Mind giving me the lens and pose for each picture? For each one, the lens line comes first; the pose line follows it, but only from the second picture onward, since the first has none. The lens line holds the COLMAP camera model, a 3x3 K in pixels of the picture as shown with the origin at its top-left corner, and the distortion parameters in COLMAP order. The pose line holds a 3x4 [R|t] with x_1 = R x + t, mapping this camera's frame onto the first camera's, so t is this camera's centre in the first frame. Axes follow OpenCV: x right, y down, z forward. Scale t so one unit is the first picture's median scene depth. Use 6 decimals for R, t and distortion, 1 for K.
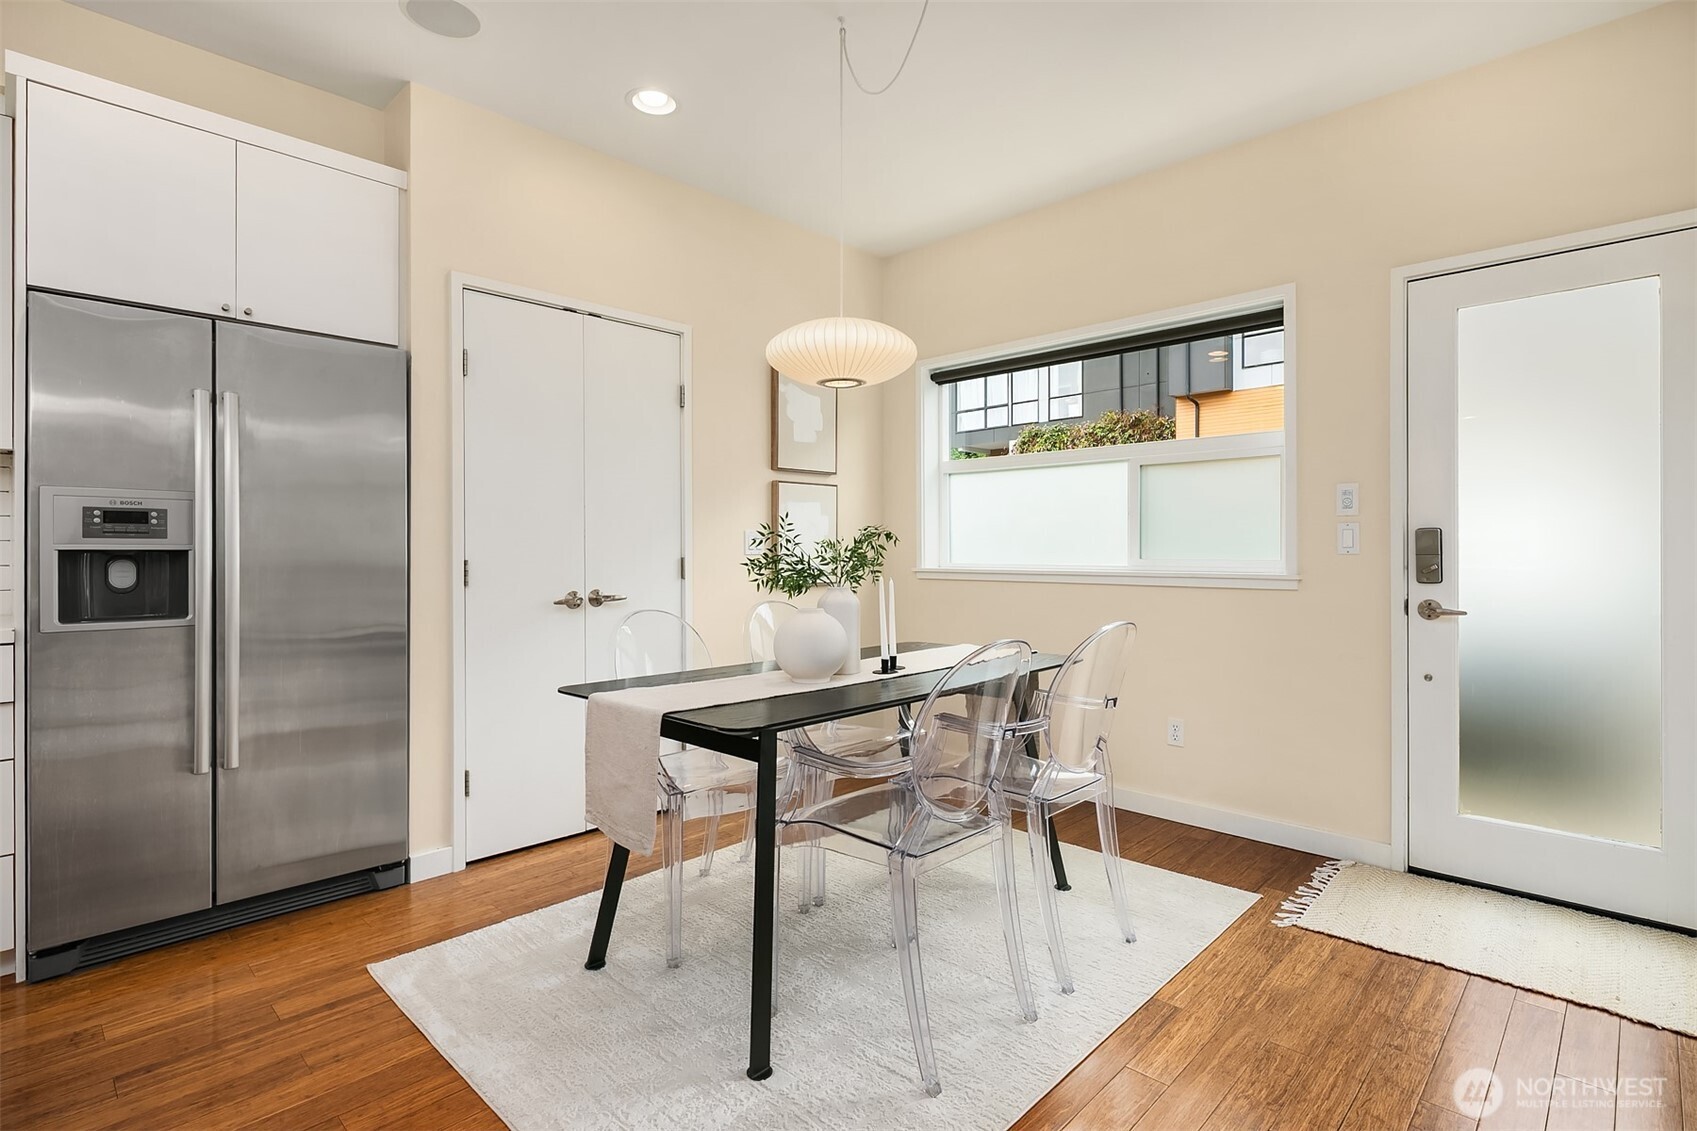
lens RADIAL K [[827.3, 0, 858.0], [0, 827.3, 551.4], [0, 0, 1]] dist [0.006184, -0.006168]
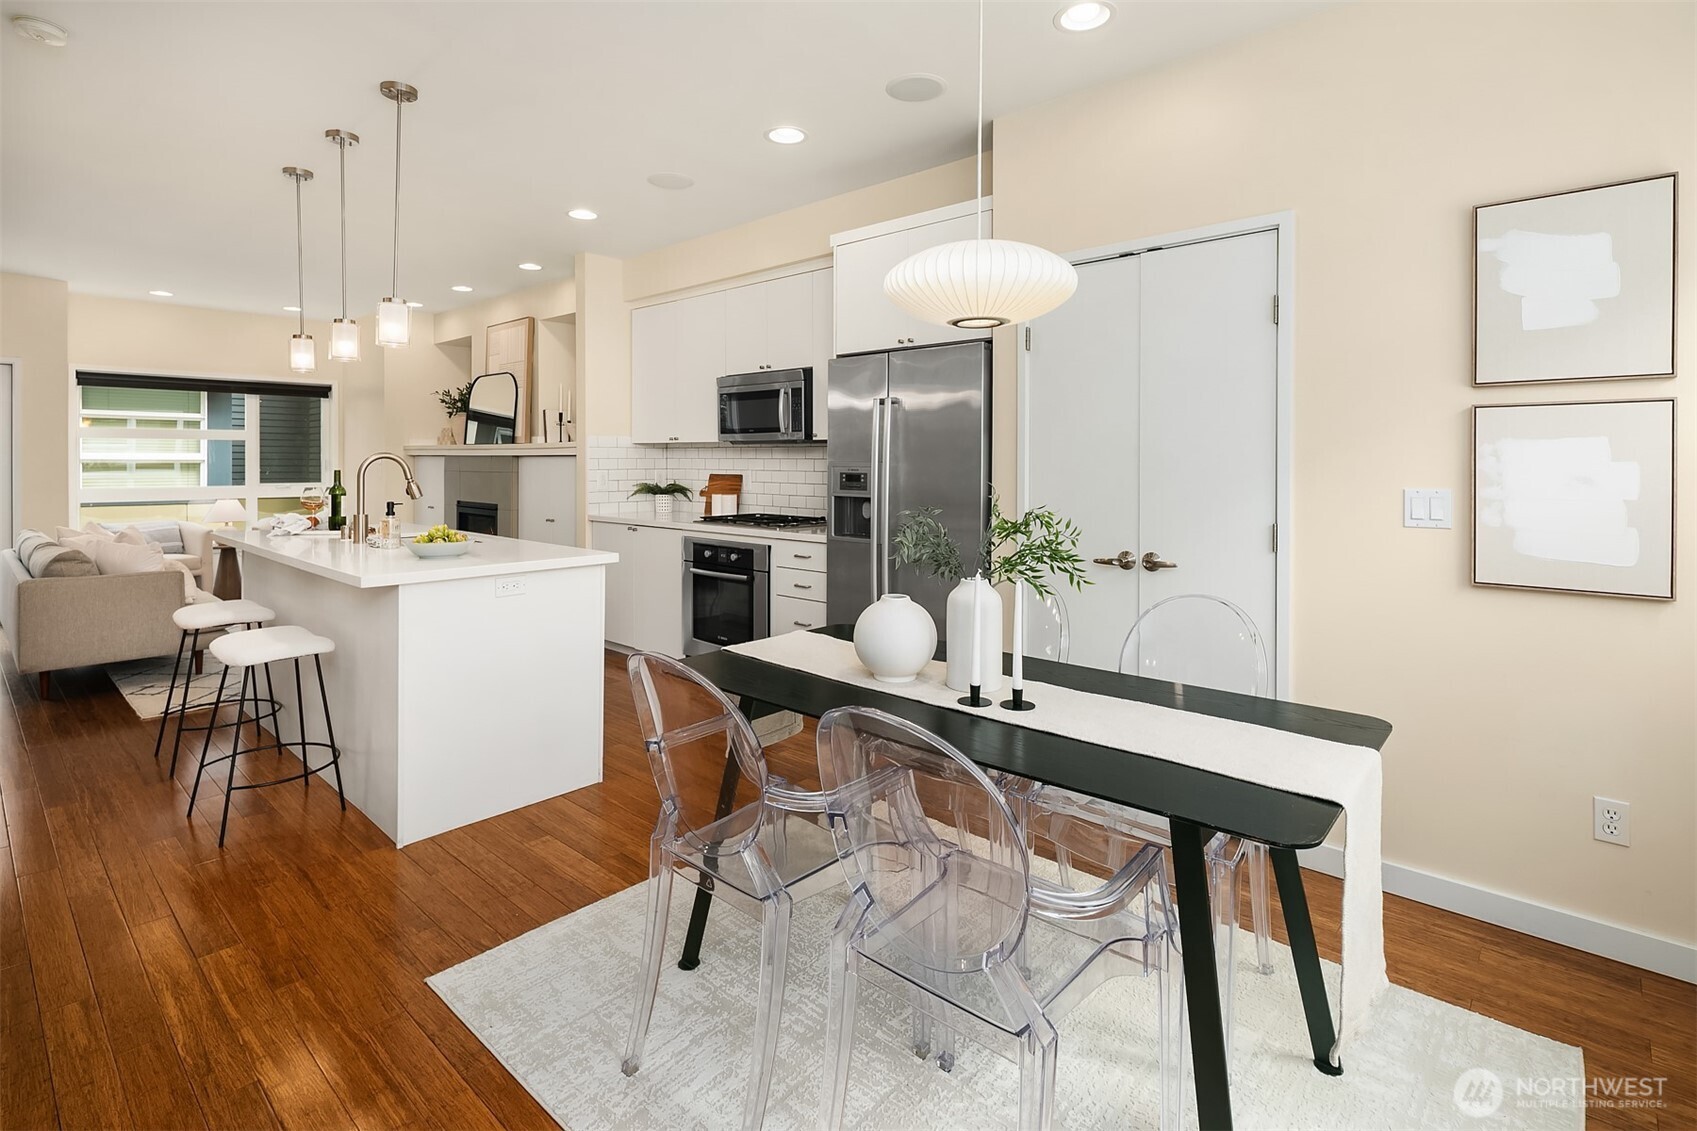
lens RADIAL K [[827.3, 0, 841.2], [0, 827.3, 458.9], [0, 0, 1]] dist [0.006184, -0.006168]
pose [[0.014244, 0.001856, -0.999897, 0.670595], [-0.000052, 0.999998, 0.001855, -0.066586], [0.999899, 0.000026, 0.014244, 0.746721]]
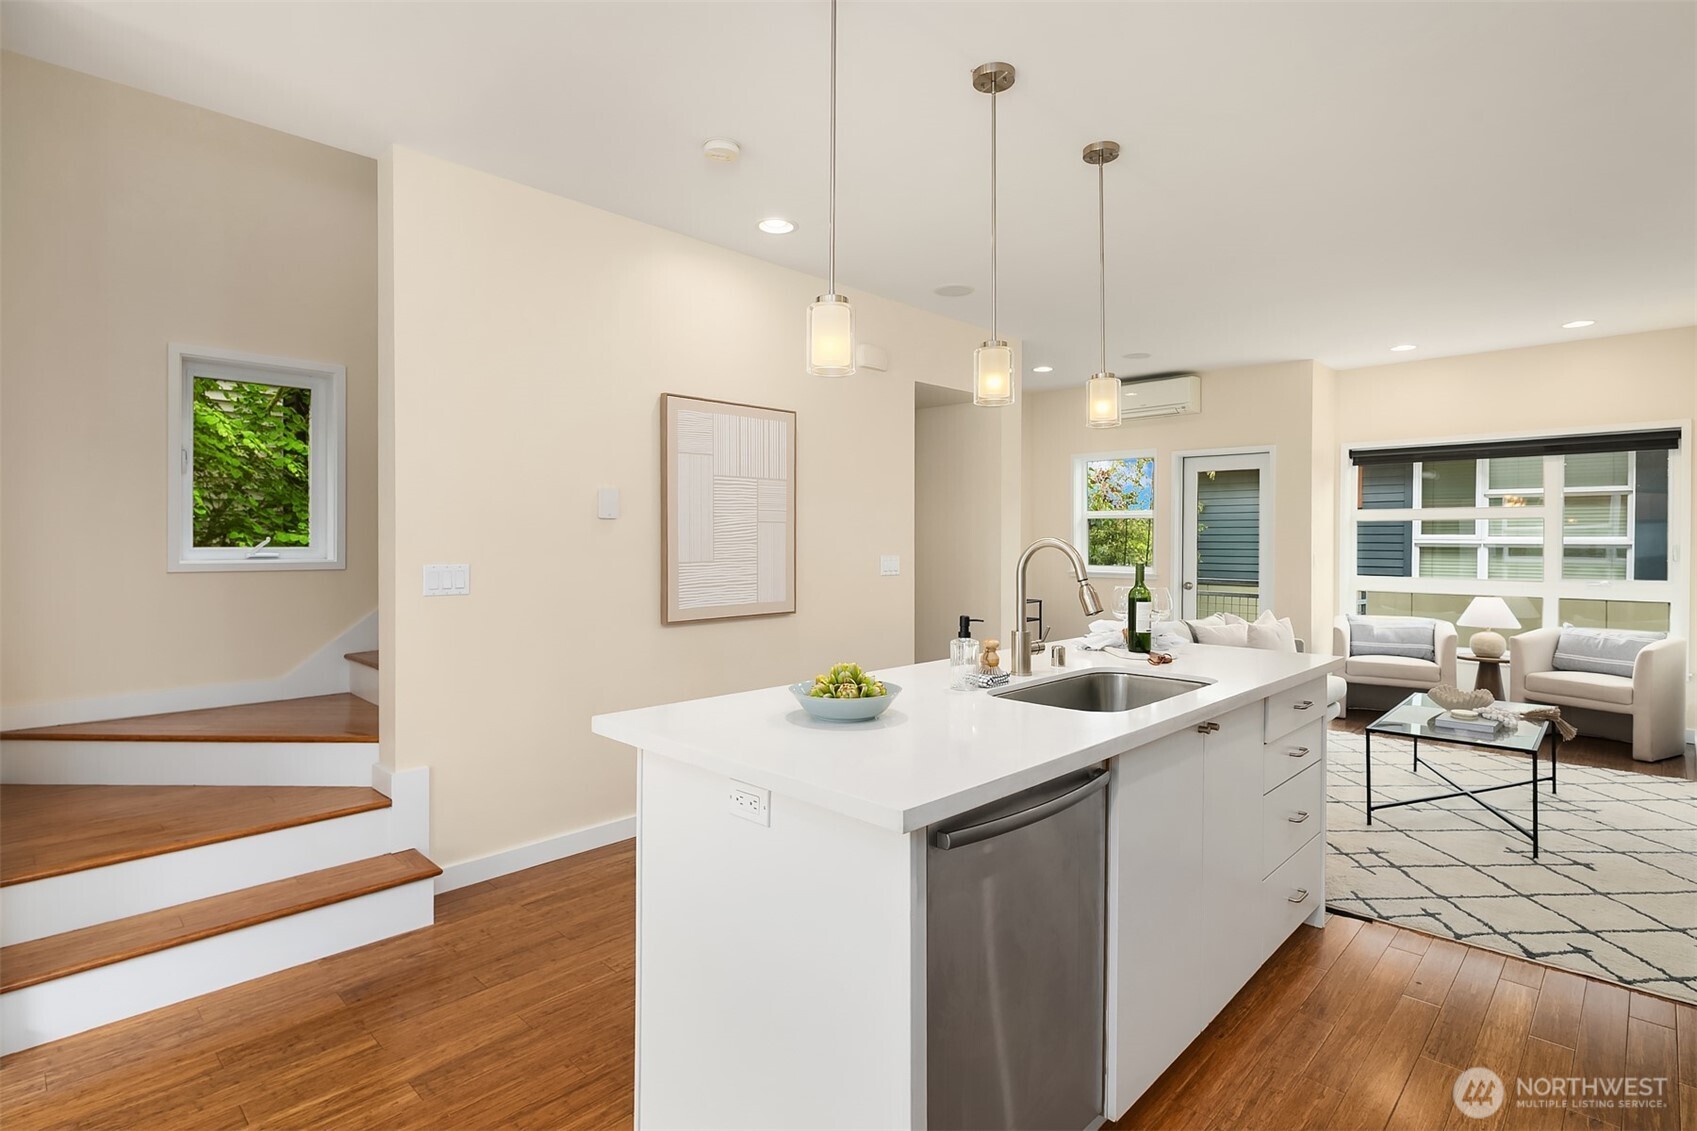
lens RADIAL K [[827.3, 0, 852.2], [0, 827.3, 545.9], [0, 0, 1]] dist [0.006184, -0.006168]
pose [[-0.999962, 0.001450, 0.008611, -0.468394], [0.001498, 0.999984, 0.005462, -0.069843], [-0.008603, 0.005475, -0.999948, 0.869489]]
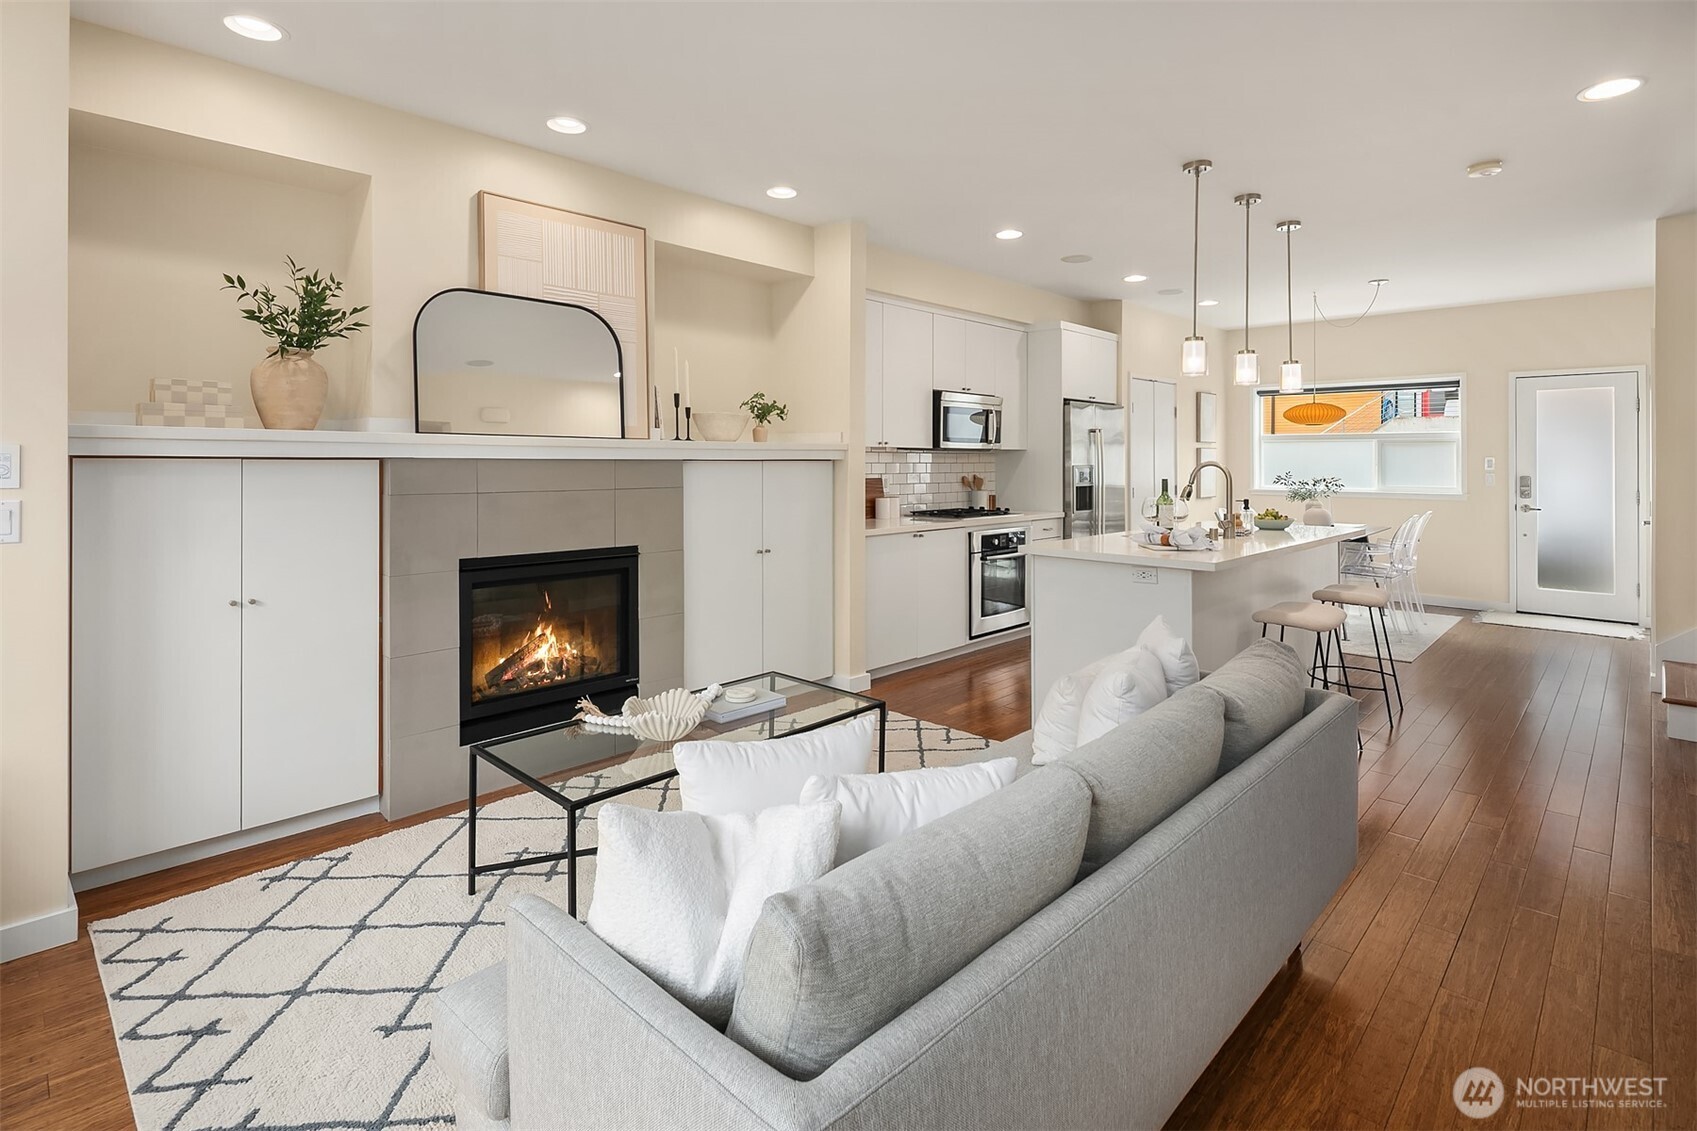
lens RADIAL K [[827.3, 0, 849.3], [0, 827.3, 456.9], [0, 0, 1]] dist [0.006184, -0.006168]
pose [[0.999959, 0.002409, -0.008743, -1.333656], [-0.002444, 0.999989, -0.004058, -0.070351], [0.008733, 0.004080, 0.999954, -1.526626]]
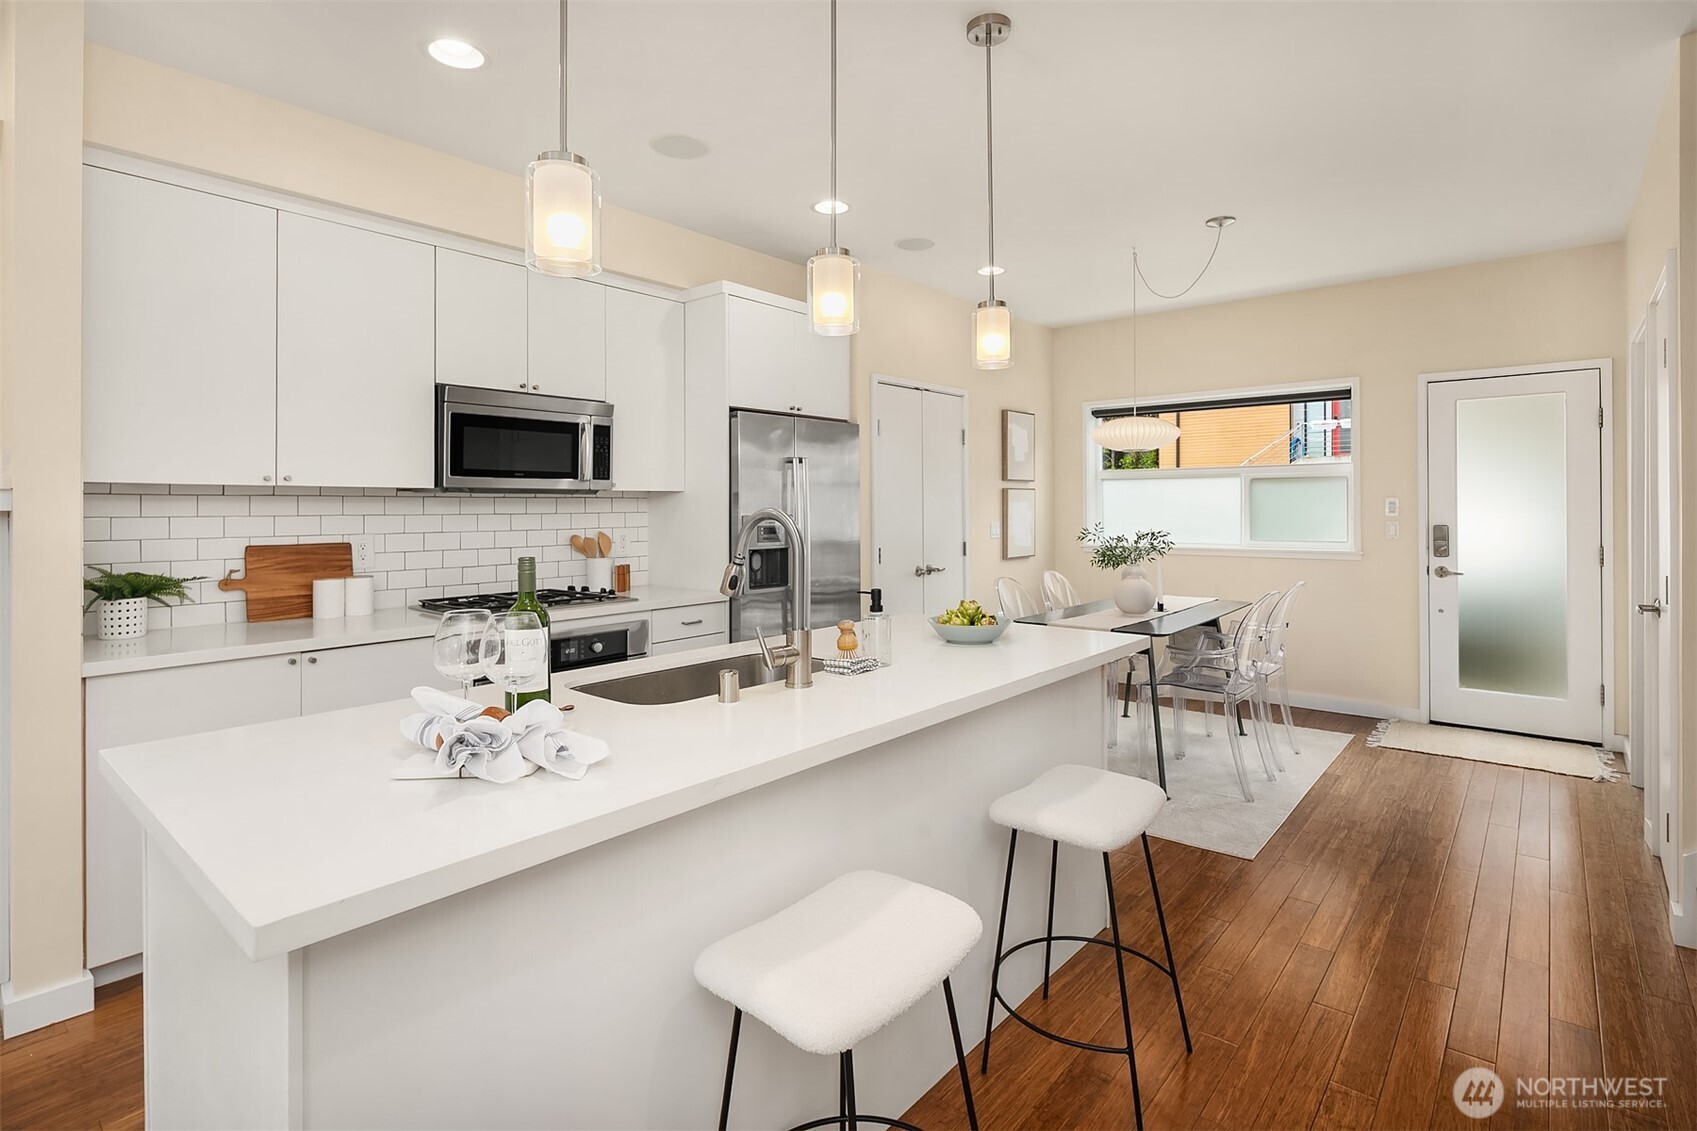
lens RADIAL K [[827.3, 0, 864.9], [0, 827.3, 511.8], [0, 0, 1]] dist [0.006184, -0.006168]
pose [[0.997678, -0.006820, 0.067772, -0.624167], [0.006642, 0.999974, 0.002862, -0.067630], [-0.067790, -0.002406, 0.997697, -0.642317]]
